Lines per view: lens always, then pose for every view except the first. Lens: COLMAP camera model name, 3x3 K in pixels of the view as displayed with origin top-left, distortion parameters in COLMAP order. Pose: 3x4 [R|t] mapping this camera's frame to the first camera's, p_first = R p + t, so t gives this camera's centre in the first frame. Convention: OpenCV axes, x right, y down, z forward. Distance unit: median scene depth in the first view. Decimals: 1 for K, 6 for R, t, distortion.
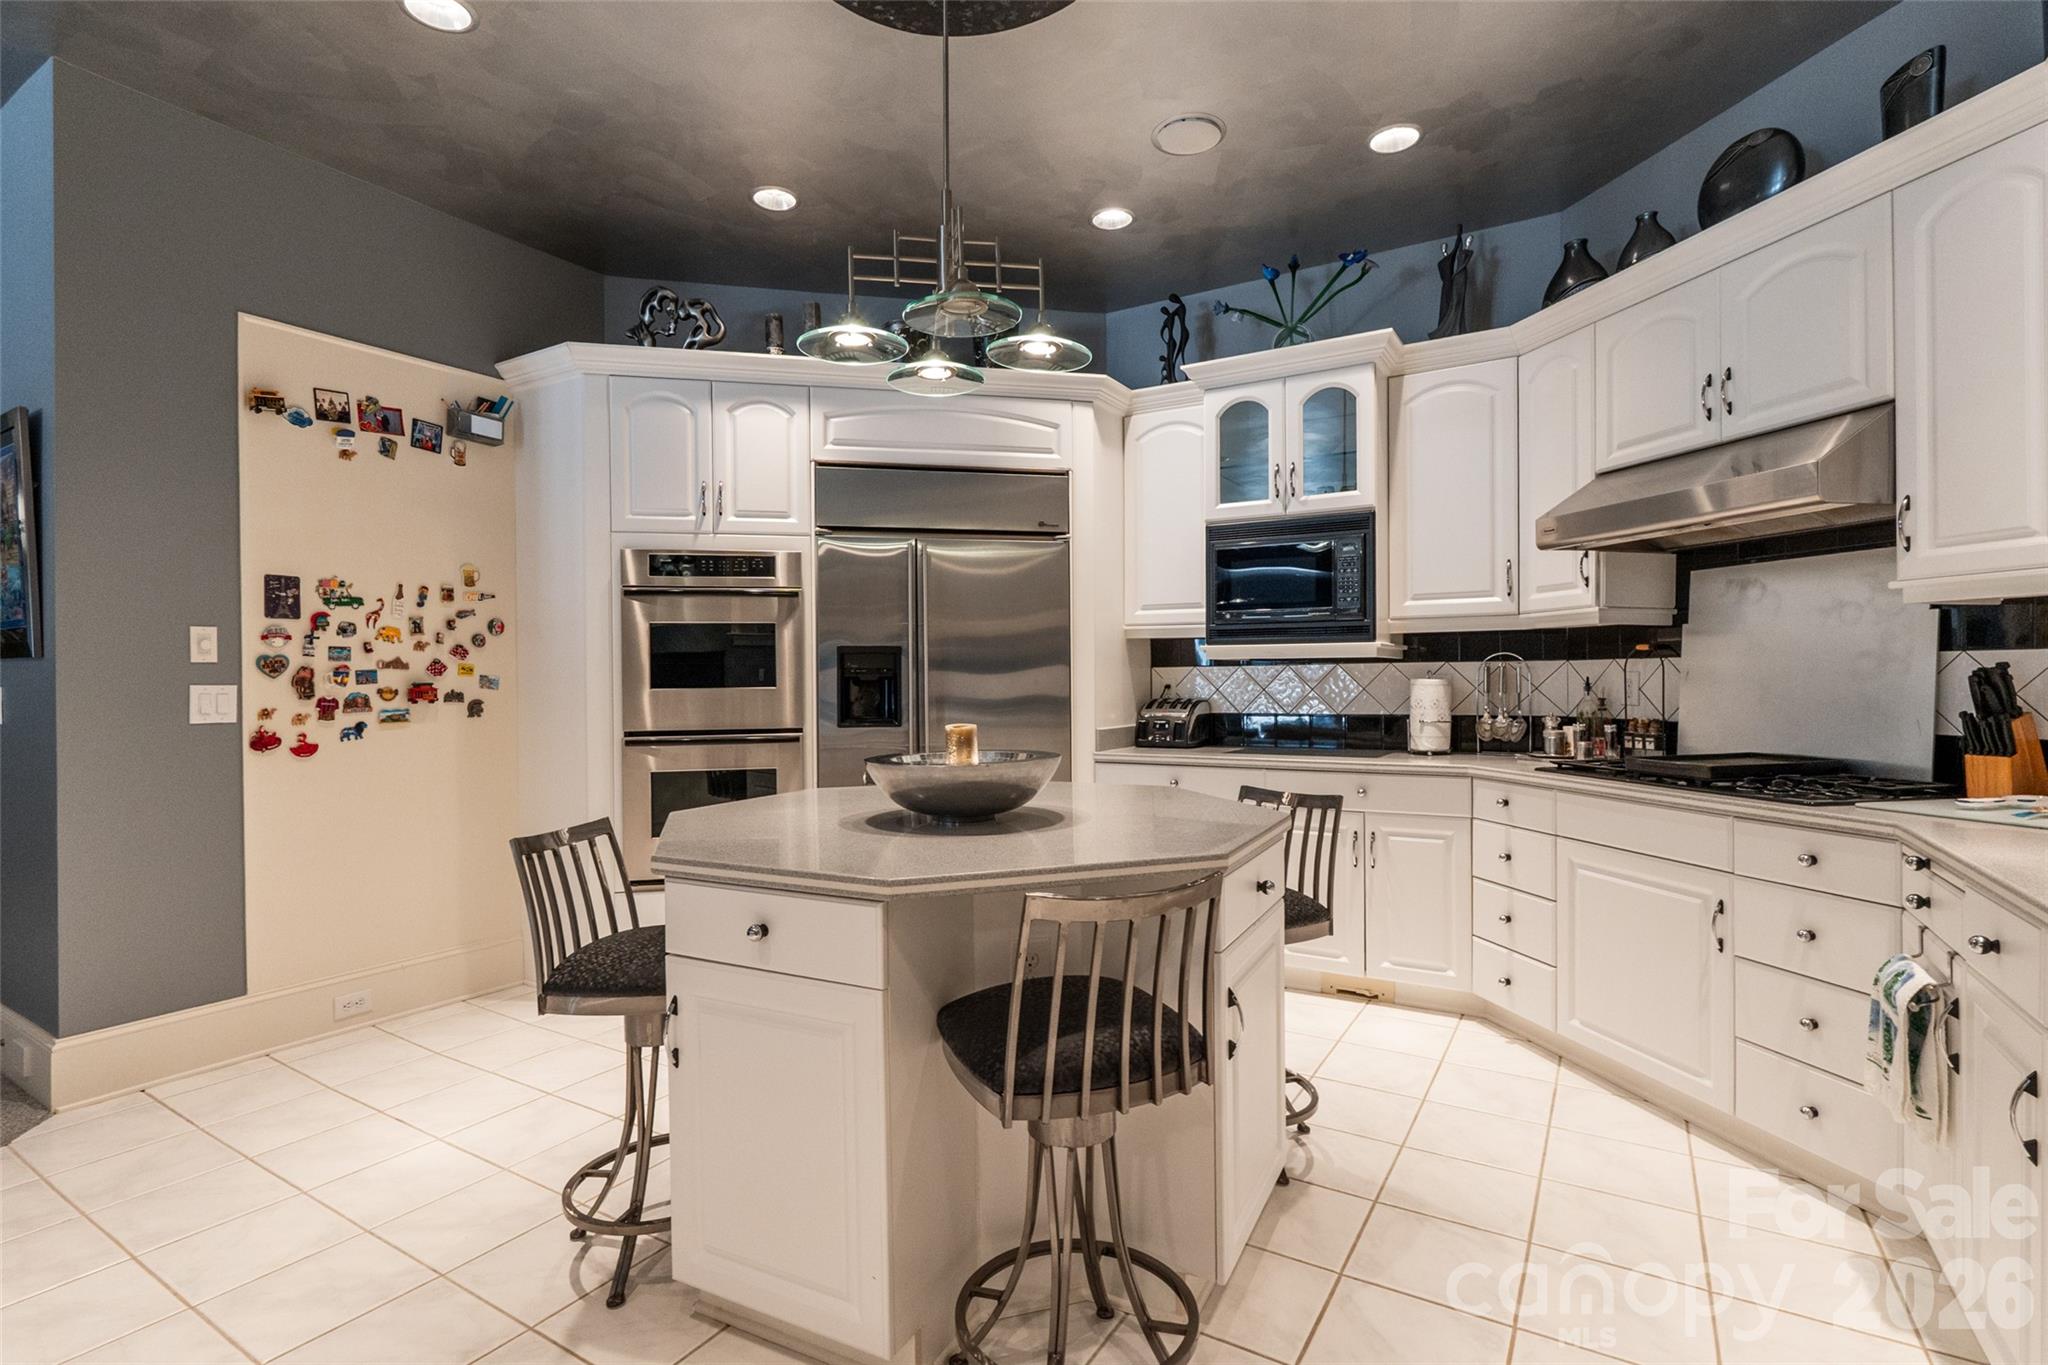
lens RADIAL K [[956.2, 0, 1039.7], [0, 956.2, 684.5], [0, 0, 1]] dist [-0.003082, -0.000433]
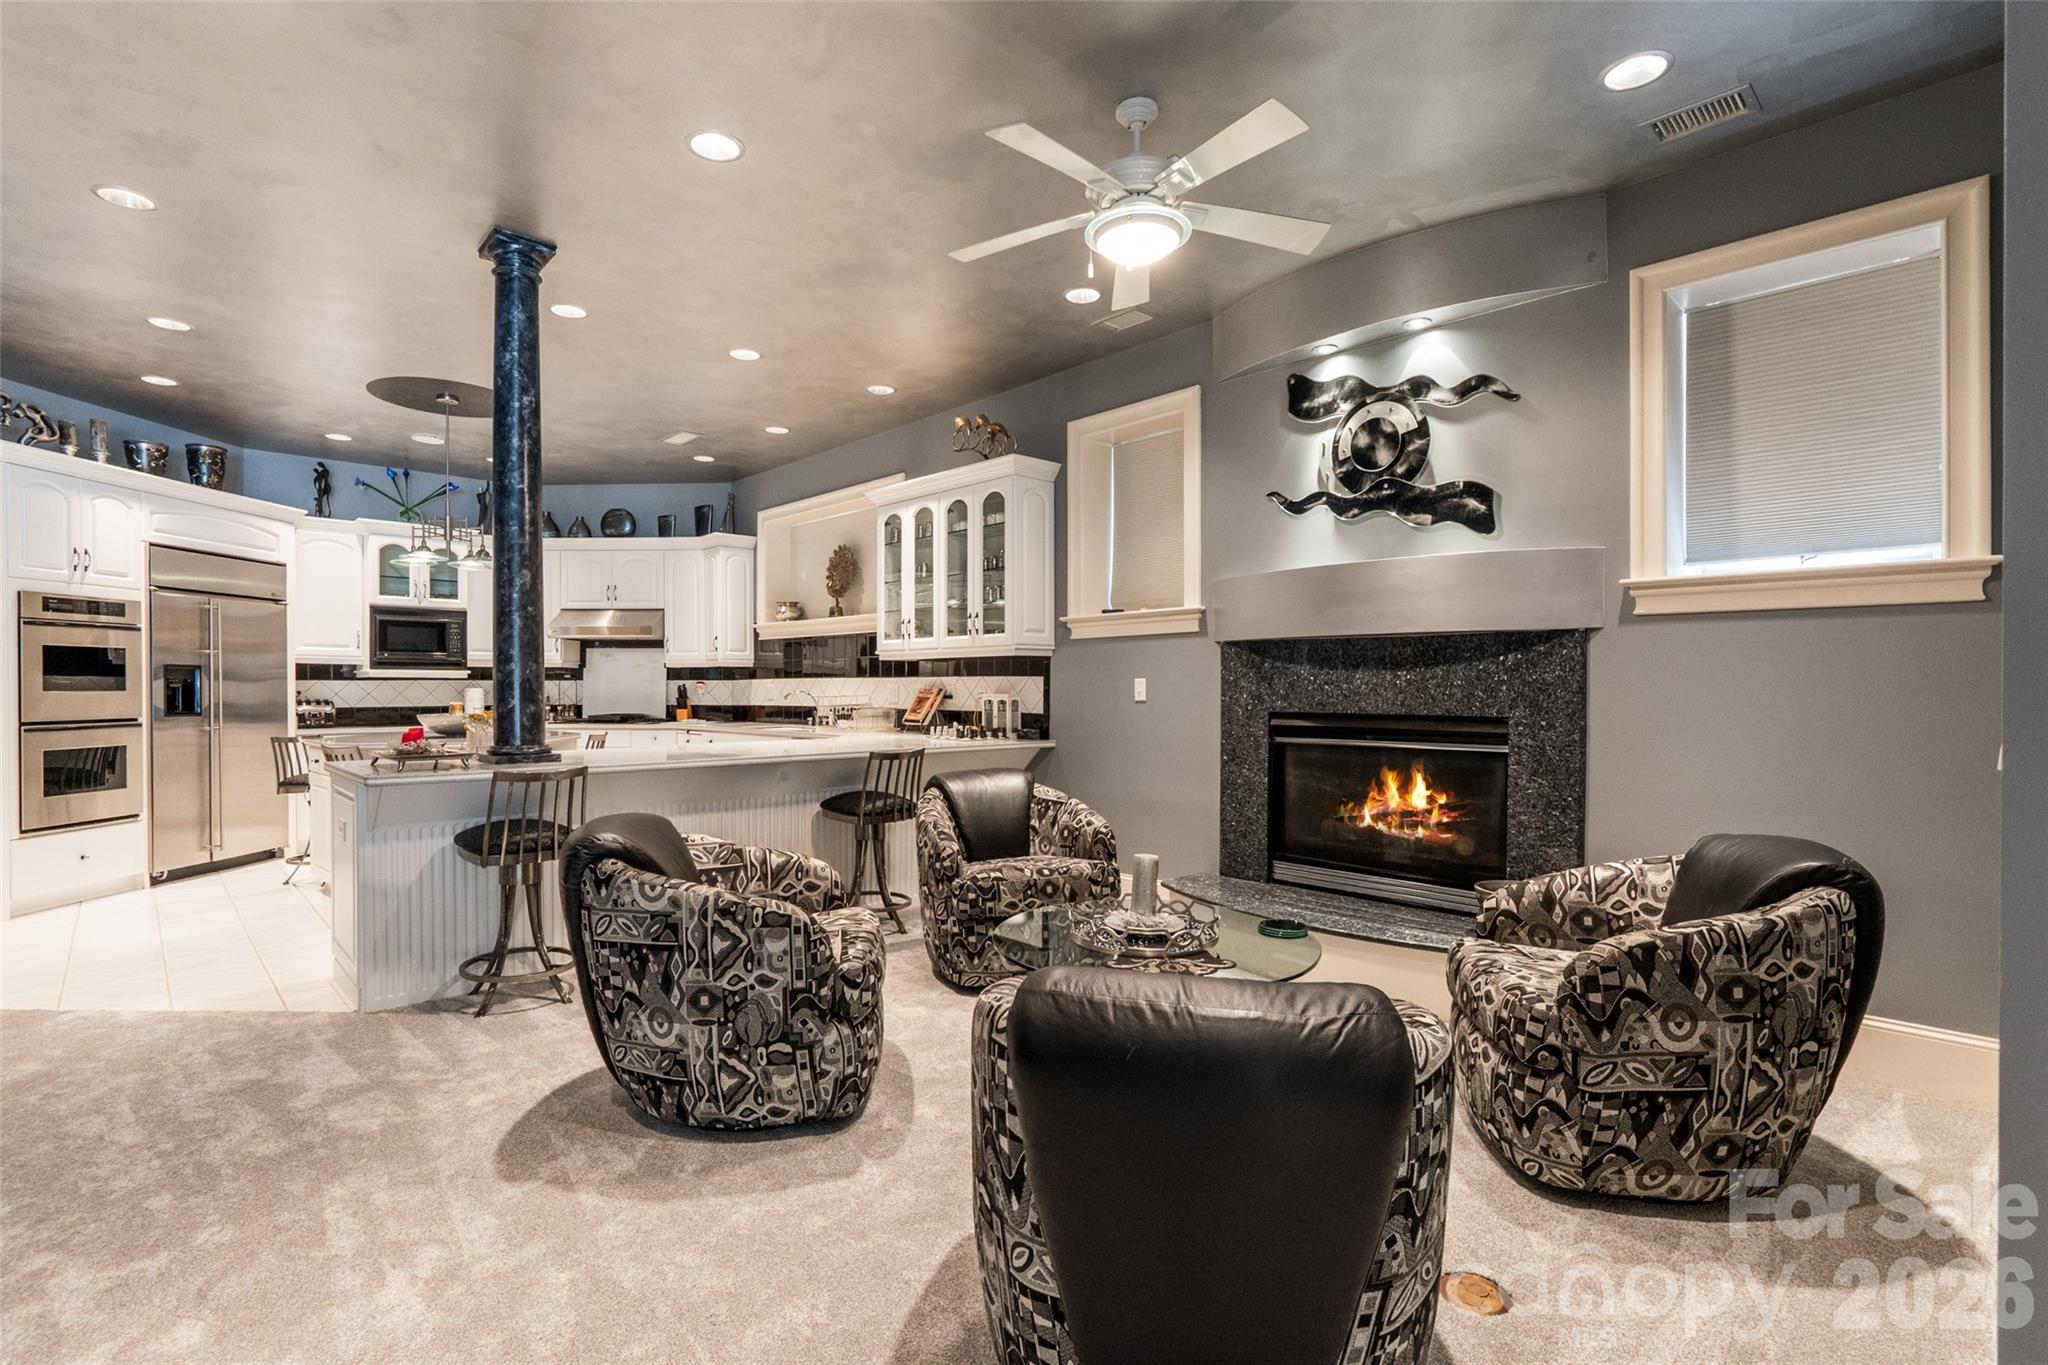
lens RADIAL K [[956.2, 0, 1033.1], [0, 956.2, 691.8], [0, 0, 1]] dist [-0.003082, -0.000433]
pose [[0.235877, 0.003710, 0.971776, -1.399503], [0.007779, 0.999953, -0.005706, 0.024000], [-0.971752, 0.008905, 0.235838, -0.730976]]
